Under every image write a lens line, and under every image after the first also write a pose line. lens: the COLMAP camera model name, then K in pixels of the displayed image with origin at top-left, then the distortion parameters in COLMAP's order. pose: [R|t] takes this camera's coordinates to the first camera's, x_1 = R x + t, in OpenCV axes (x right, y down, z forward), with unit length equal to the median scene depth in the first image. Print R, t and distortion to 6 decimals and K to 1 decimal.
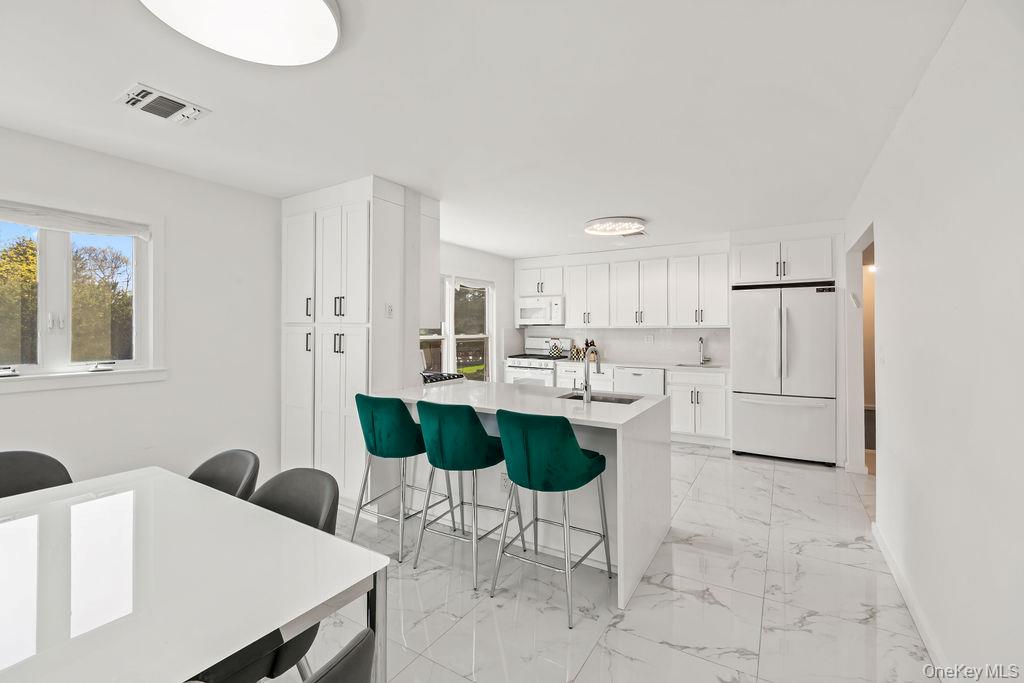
lens RADIAL K [[447.1, 0, 511.7], [0, 447.1, 324.1], [0, 0, 1]] dist [0.000464, -0.000058]
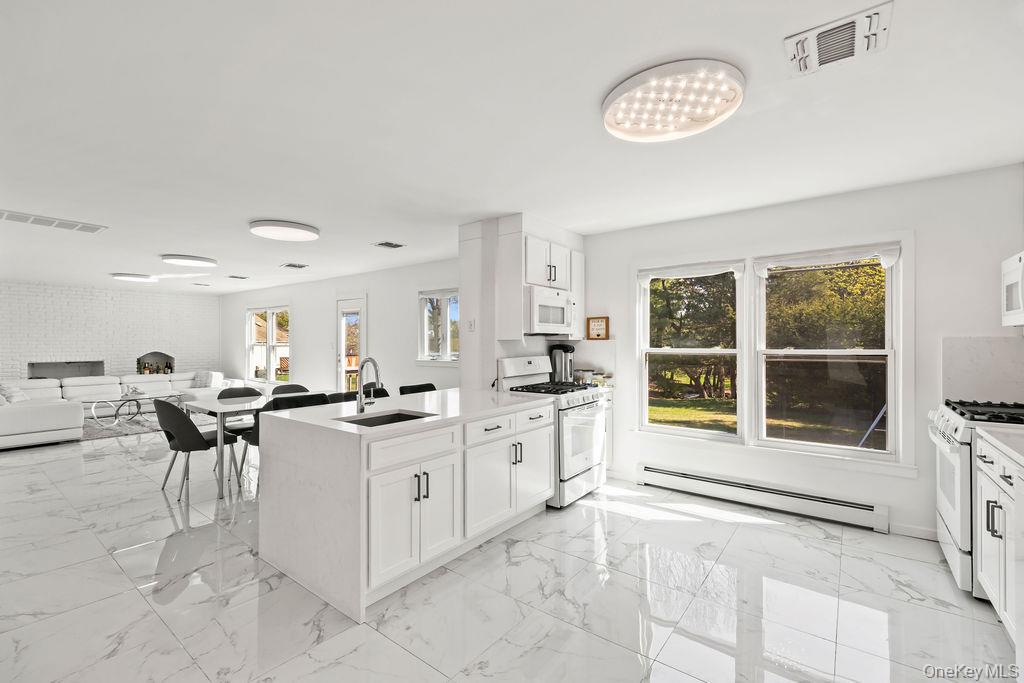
lens RADIAL K [[443.0, 0, 506.4], [0, 443.0, 340.5], [0, 0, 1]] dist [-0.000072, -0.000202]
pose [[-0.110129, -0.000795, -0.993917, 0.605593], [0.012341, 0.999922, -0.002167, 0.010041], [0.993841, -0.012504, -0.110111, 0.779264]]
